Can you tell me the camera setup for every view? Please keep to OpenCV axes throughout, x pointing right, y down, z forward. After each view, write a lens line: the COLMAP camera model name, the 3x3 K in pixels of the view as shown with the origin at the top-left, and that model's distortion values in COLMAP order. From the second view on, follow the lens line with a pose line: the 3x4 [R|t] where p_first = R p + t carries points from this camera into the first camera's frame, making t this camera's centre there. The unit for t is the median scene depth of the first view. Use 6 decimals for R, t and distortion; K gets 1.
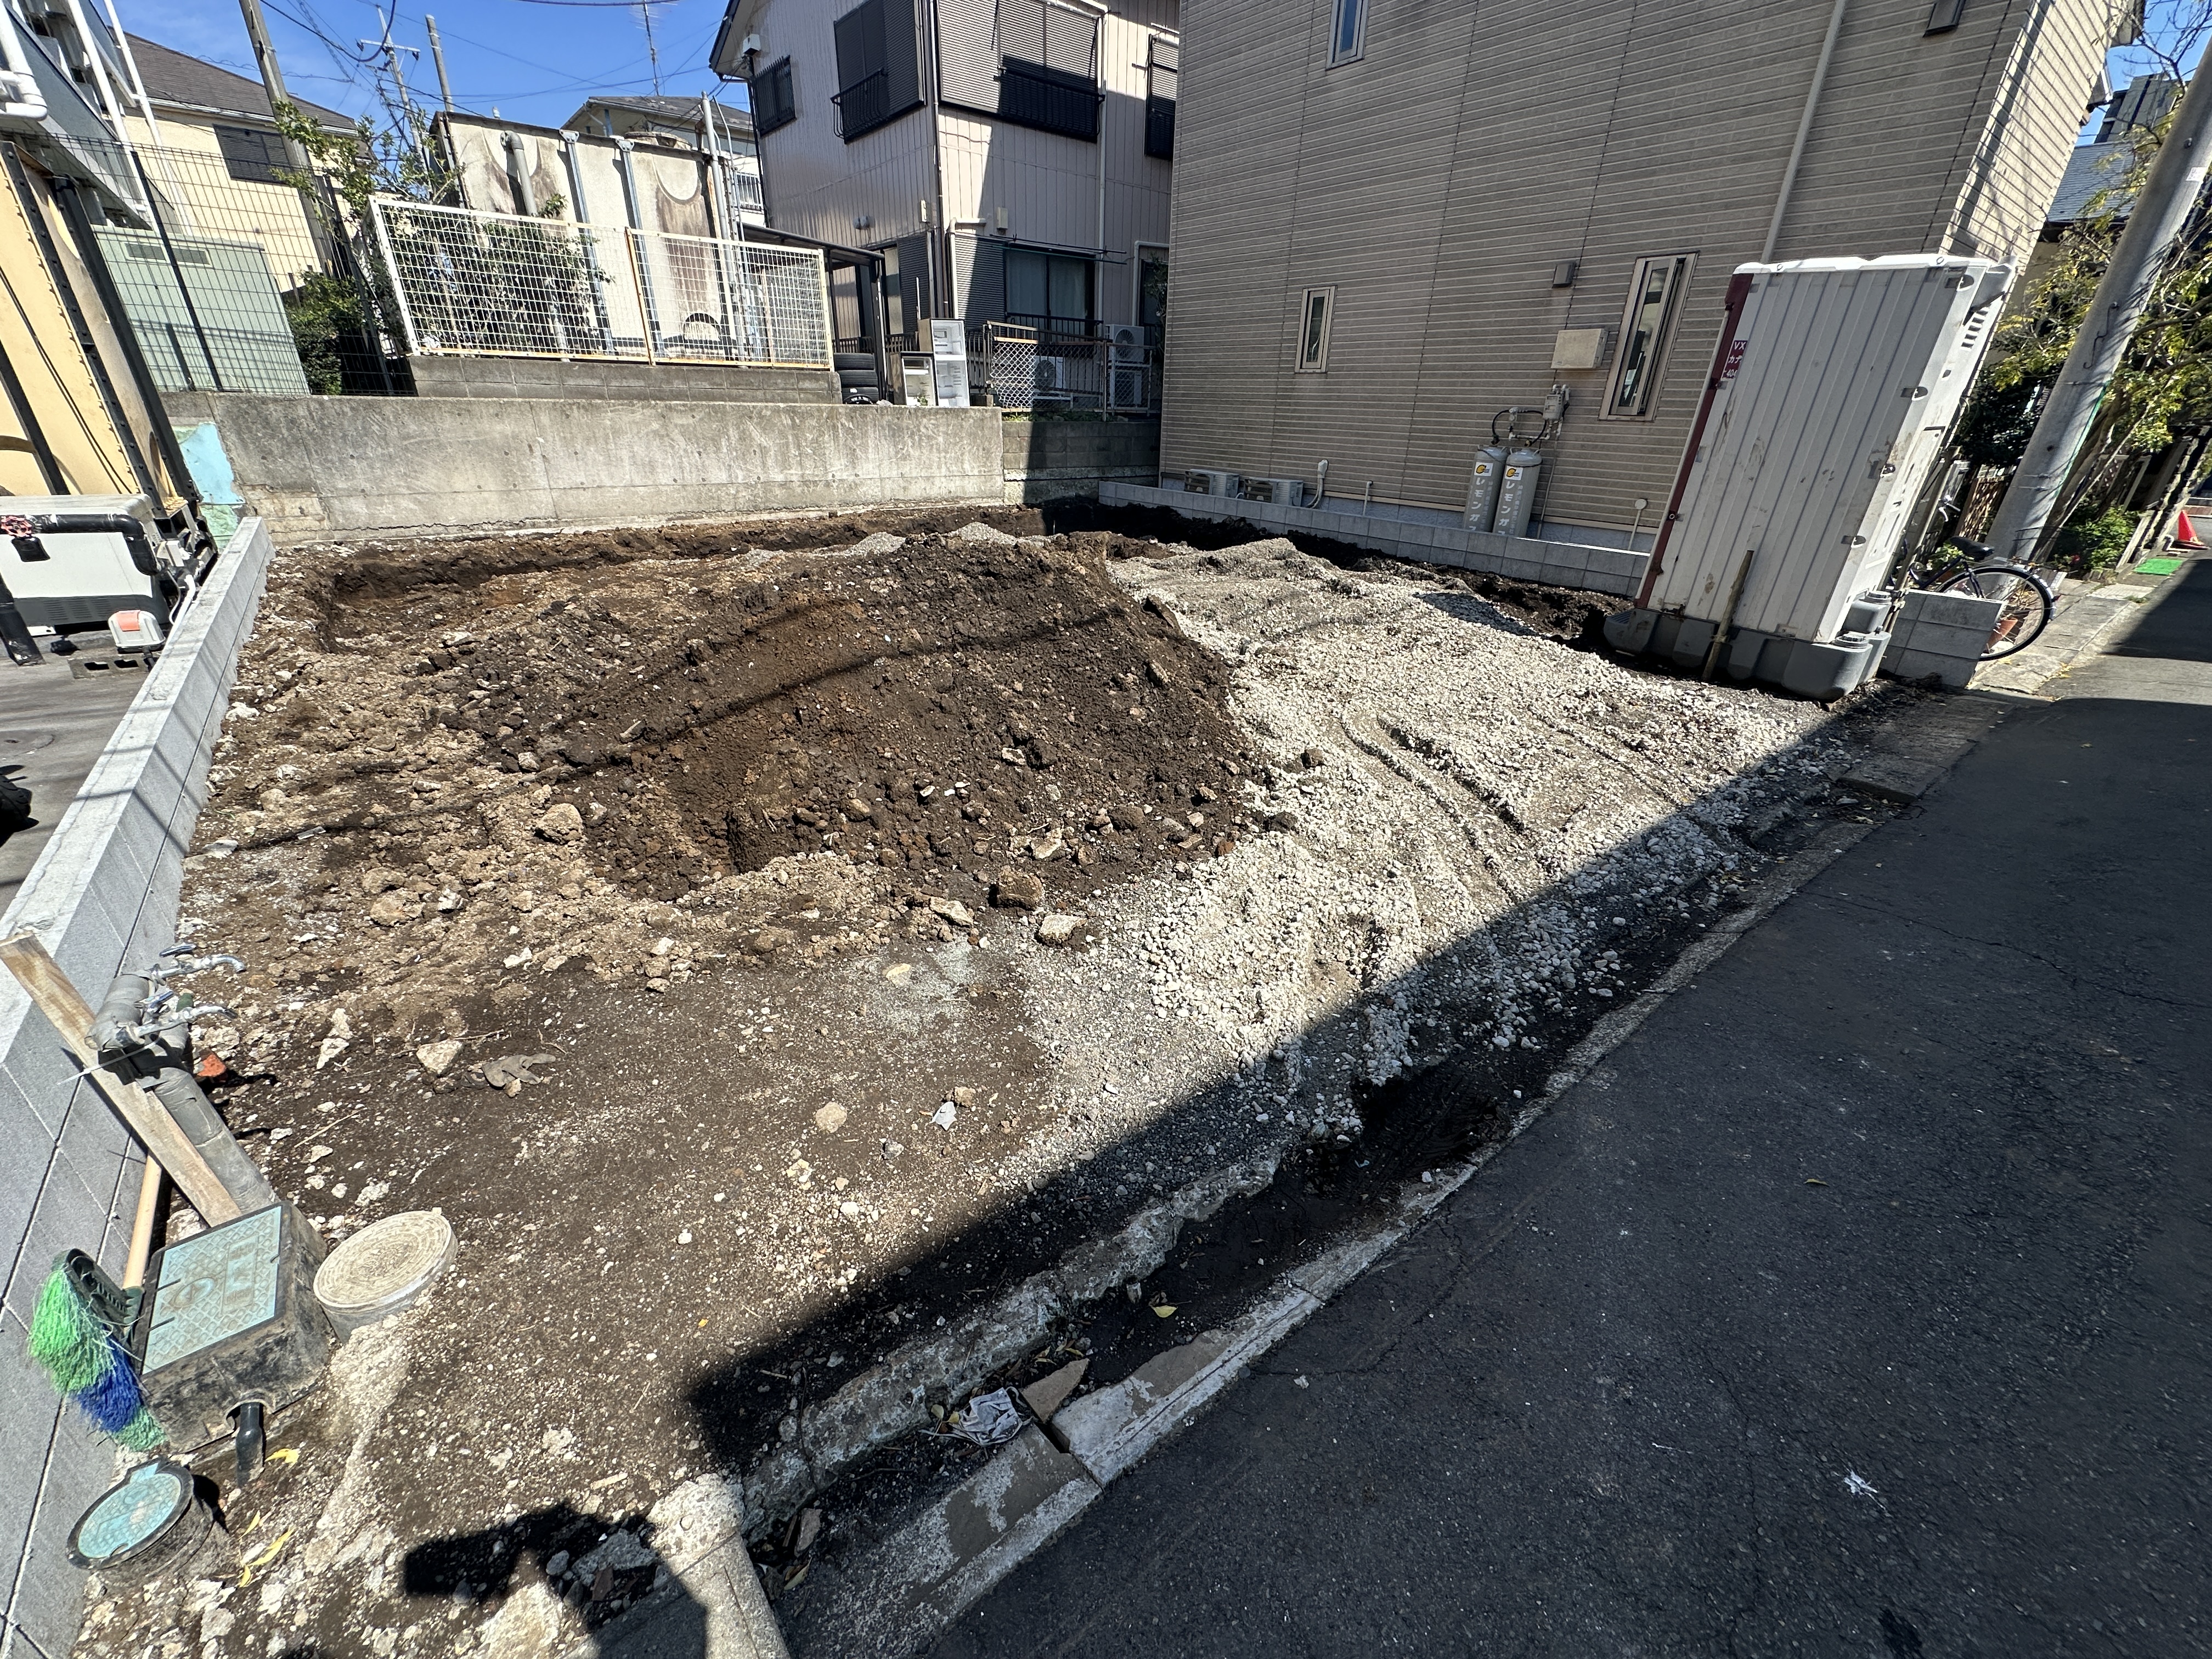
lens RADIAL K [[881.9, 0, 1100.9], [0, 881.9, 834.5], [0, 0, 1]] dist [-0.002976, -0.000239]
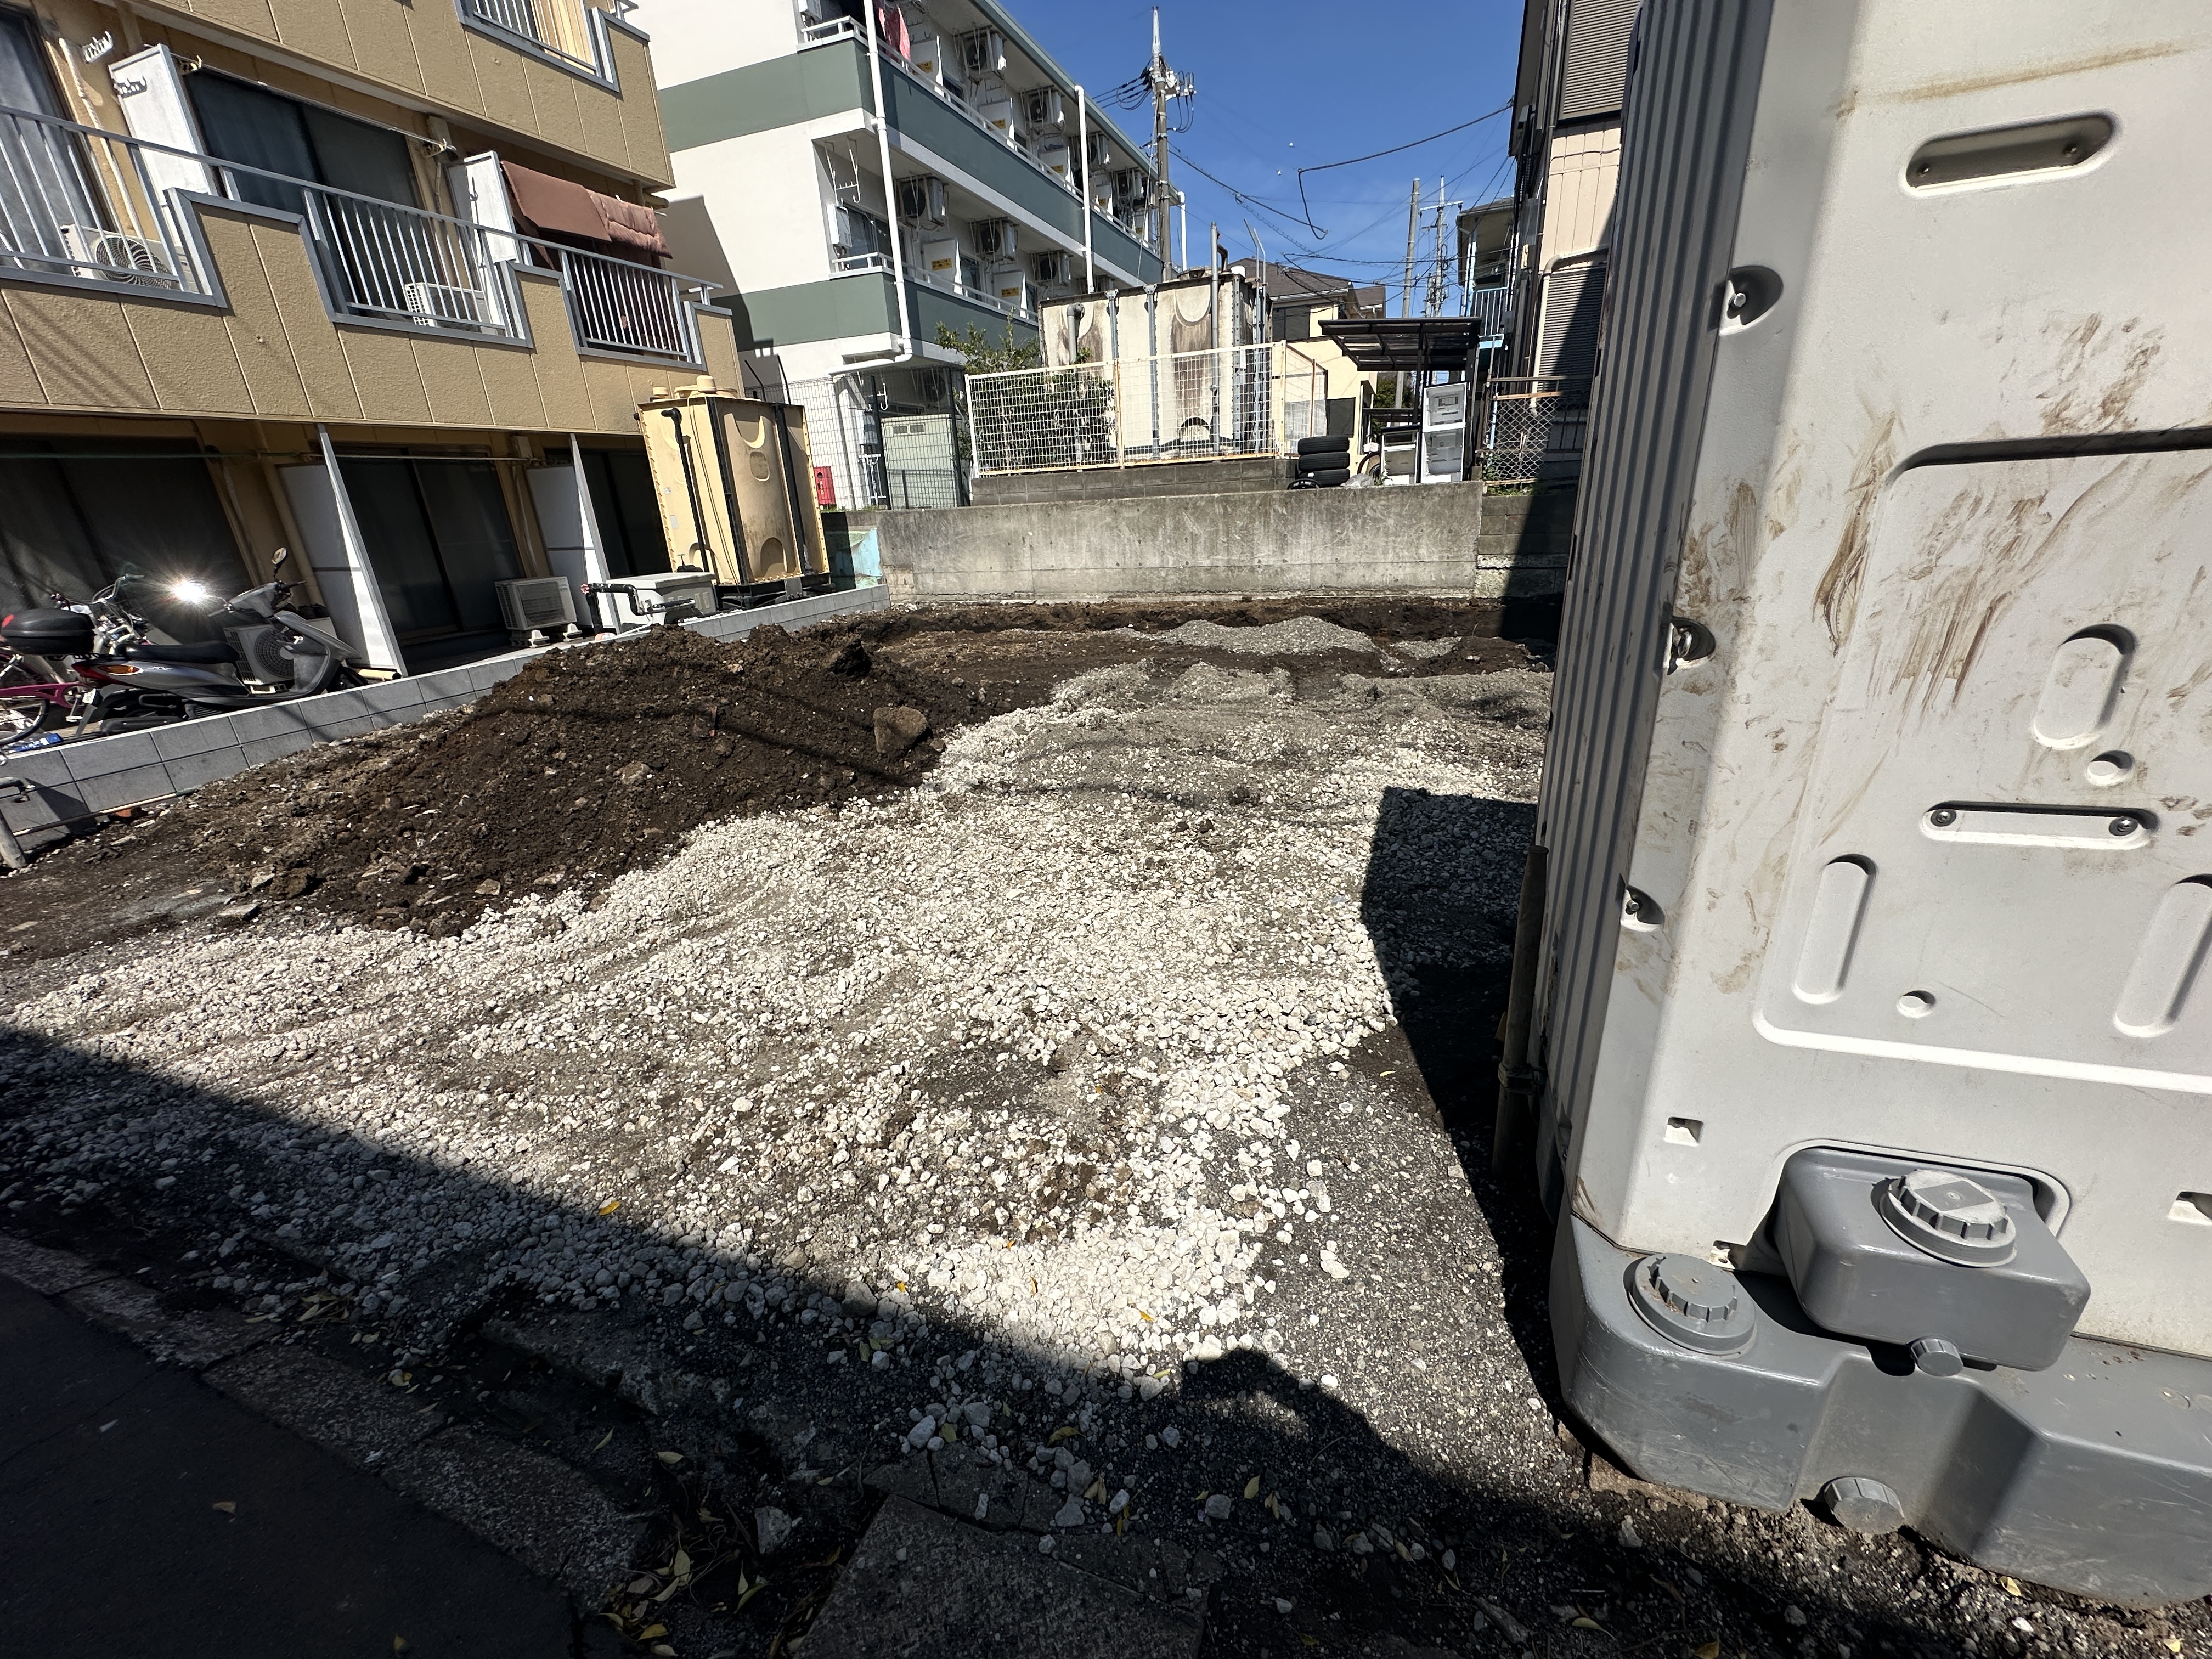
lens RADIAL K [[881.9, 0, 1105.2], [0, 881.9, 828.5], [0, 0, 1]] dist [-0.002976, -0.000239]
pose [[0.514701, 0.259297, -0.817220, 0.531707], [-0.321689, 0.941939, 0.096263, -0.178404], [0.794732, 0.213344, 0.568230, 0.396108]]
